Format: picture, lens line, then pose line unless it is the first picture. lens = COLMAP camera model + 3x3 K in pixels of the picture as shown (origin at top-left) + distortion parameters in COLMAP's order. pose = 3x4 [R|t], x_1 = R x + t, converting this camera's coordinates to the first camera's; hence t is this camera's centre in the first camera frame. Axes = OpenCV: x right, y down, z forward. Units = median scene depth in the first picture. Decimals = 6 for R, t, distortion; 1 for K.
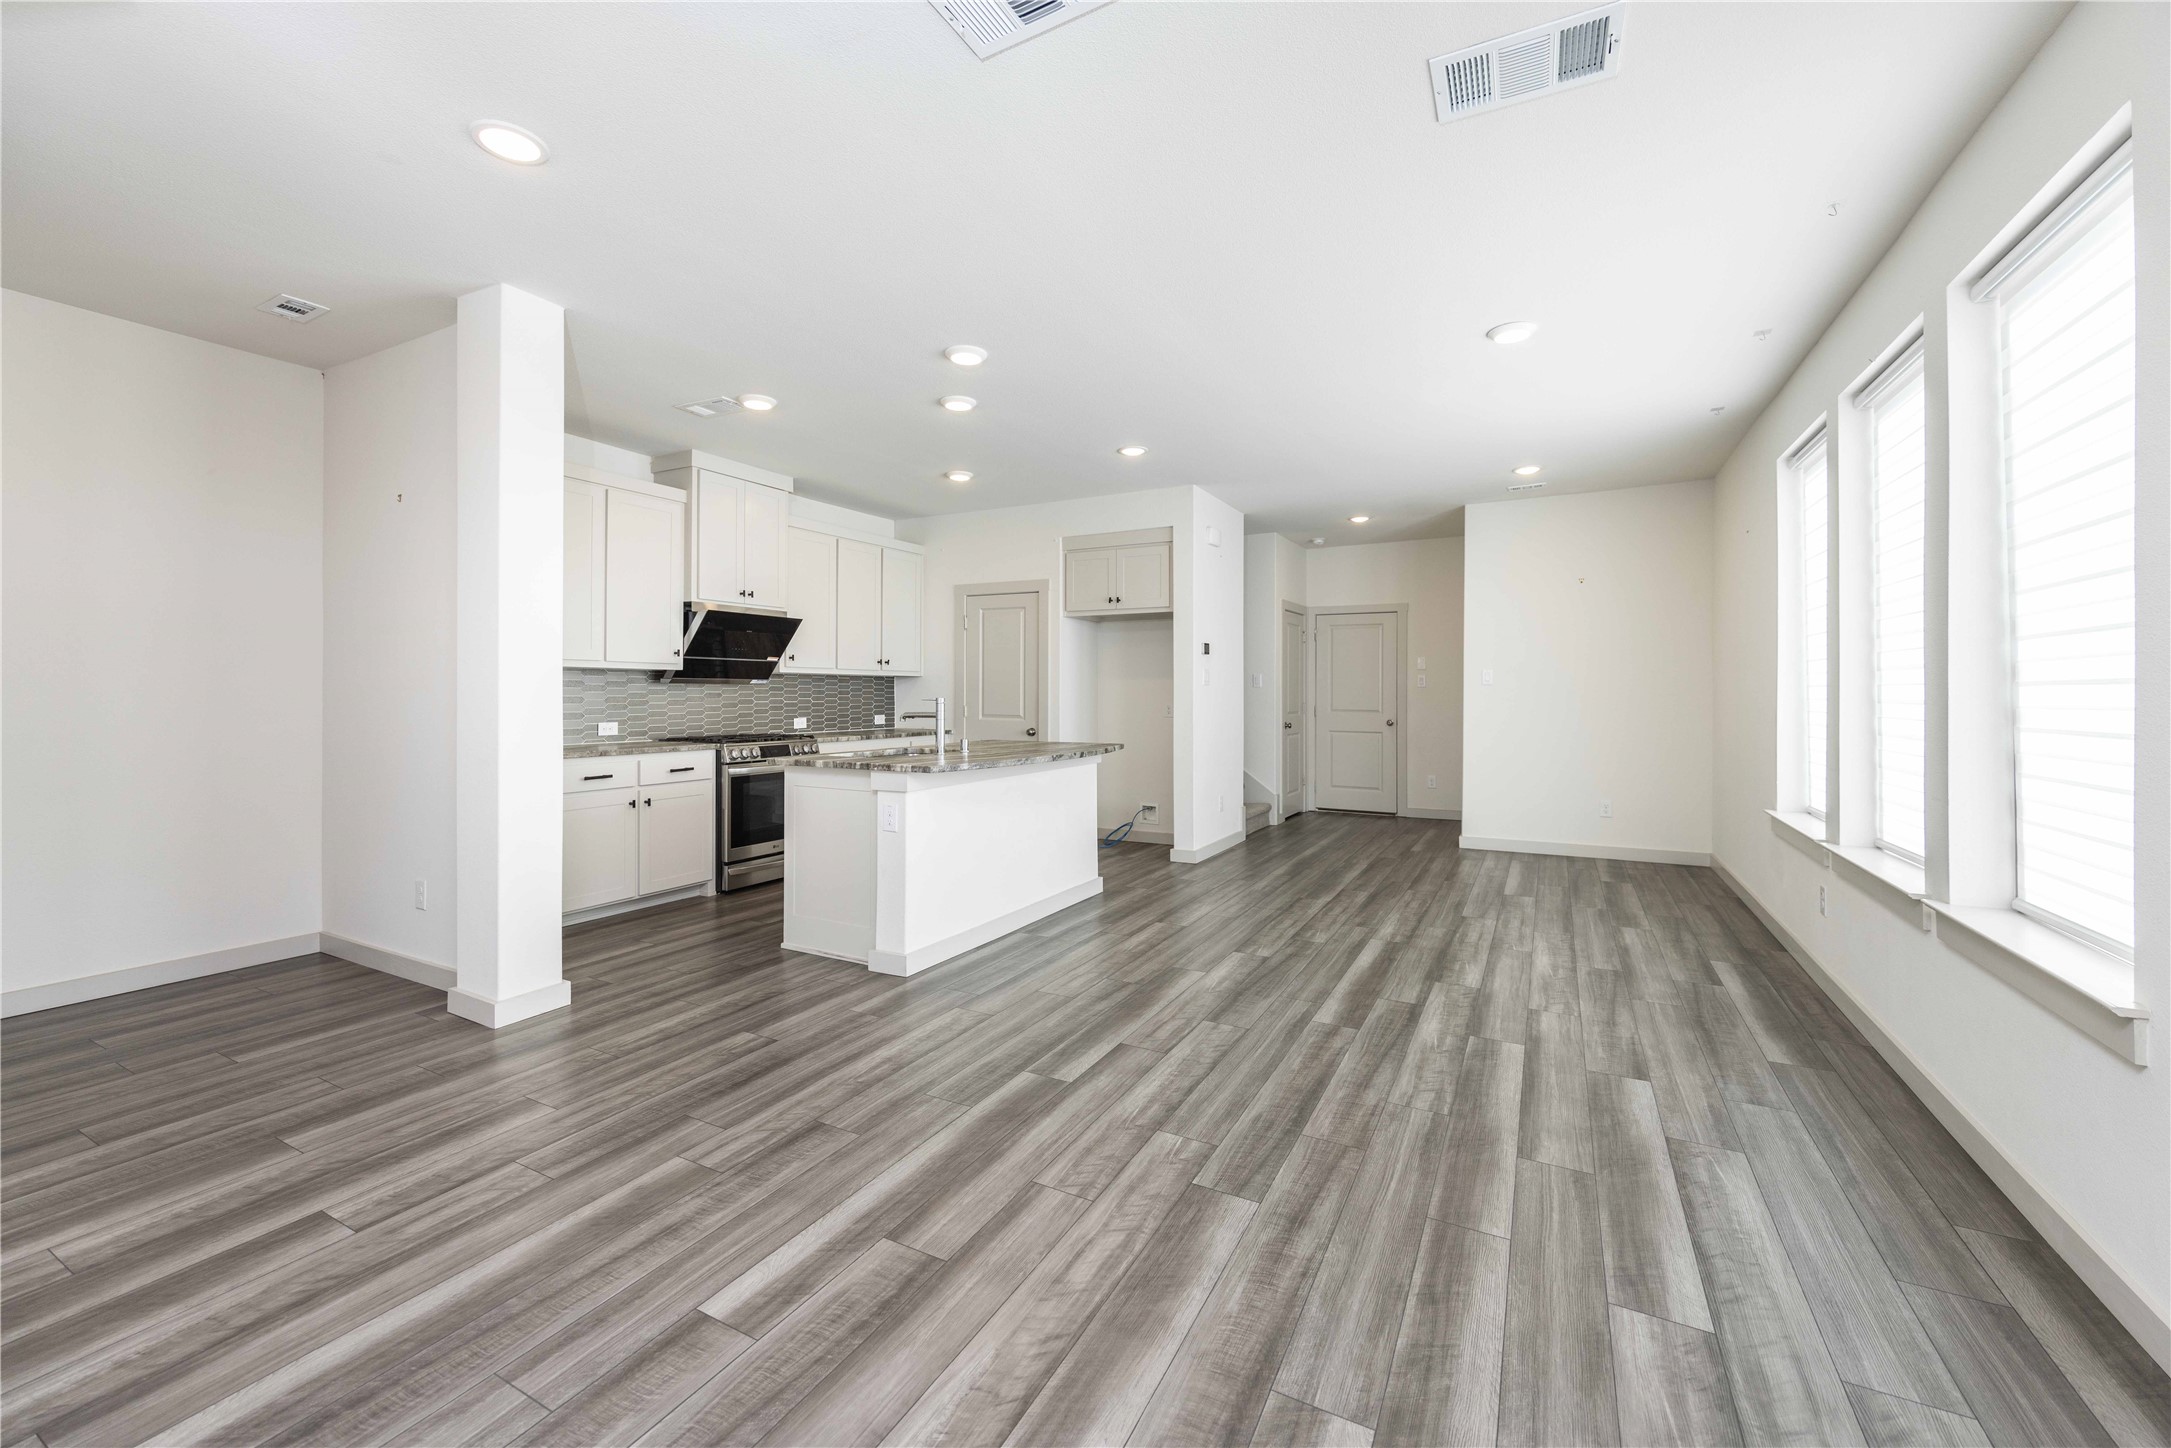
lens RADIAL K [[857.1, 0, 1088.0], [0, 857.1, 684.2], [0, 0, 1]] dist [-0.000879, -0.000468]
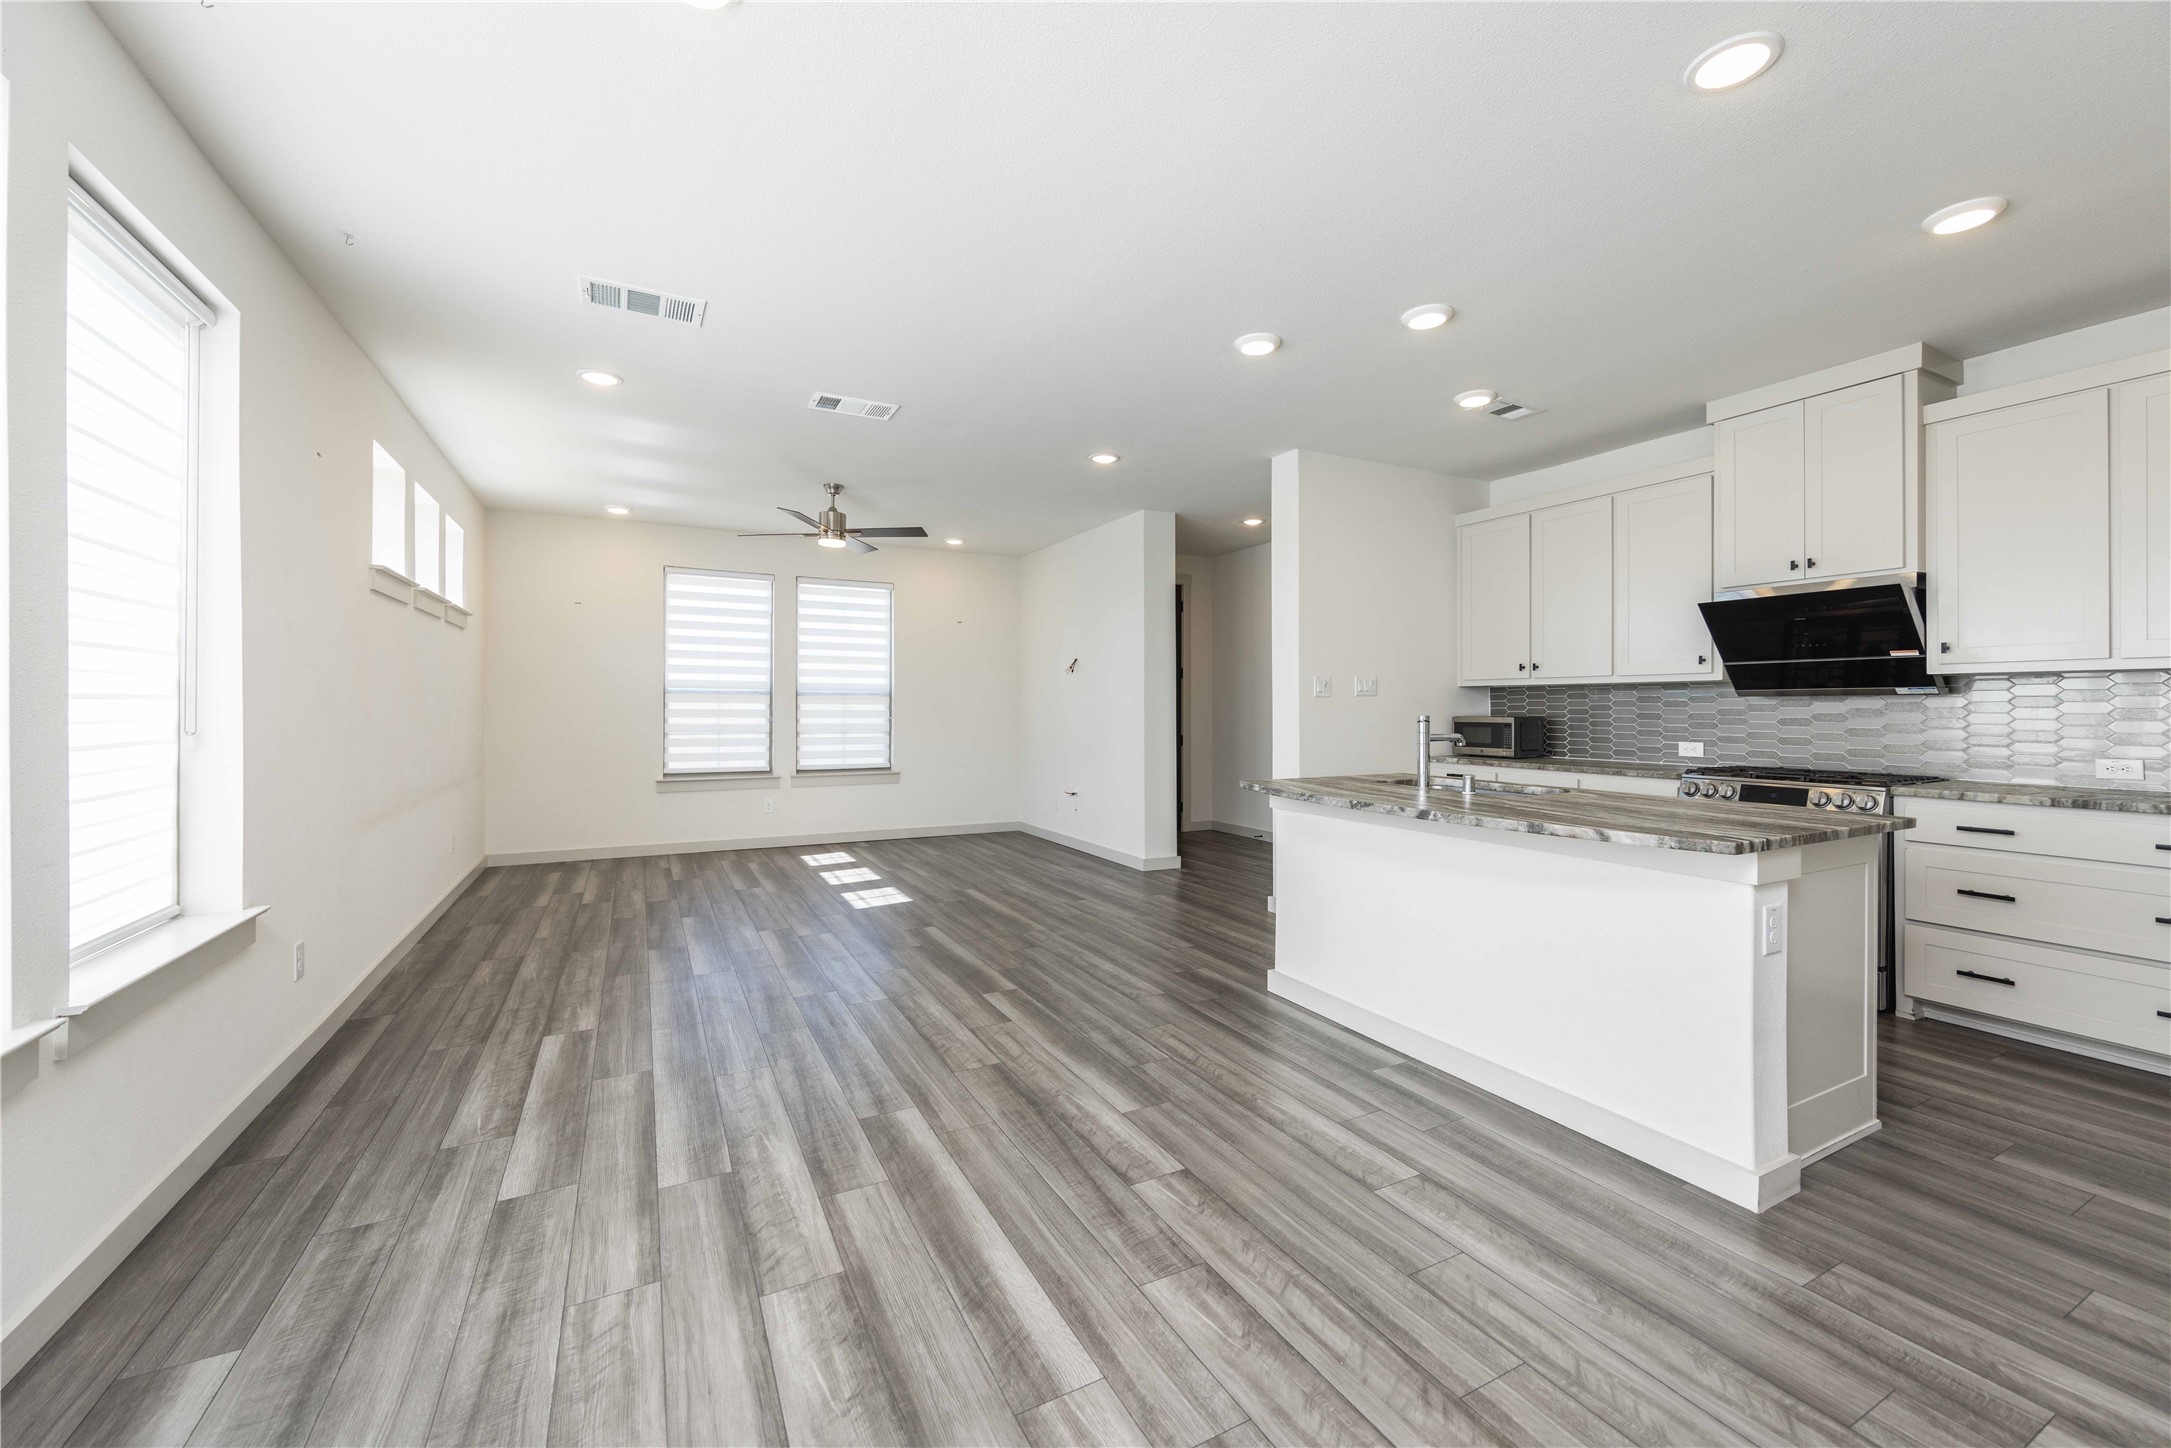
lens RADIAL K [[857.1, 0, 1099.1], [0, 857.1, 706.6], [0, 0, 1]] dist [-0.000879, -0.000468]
pose [[-0.550350, -0.000196, -0.834934, 0.836469], [0.008284, 0.999949, -0.005696, 0.013452], [0.834893, -0.010051, -0.550321, 1.575769]]
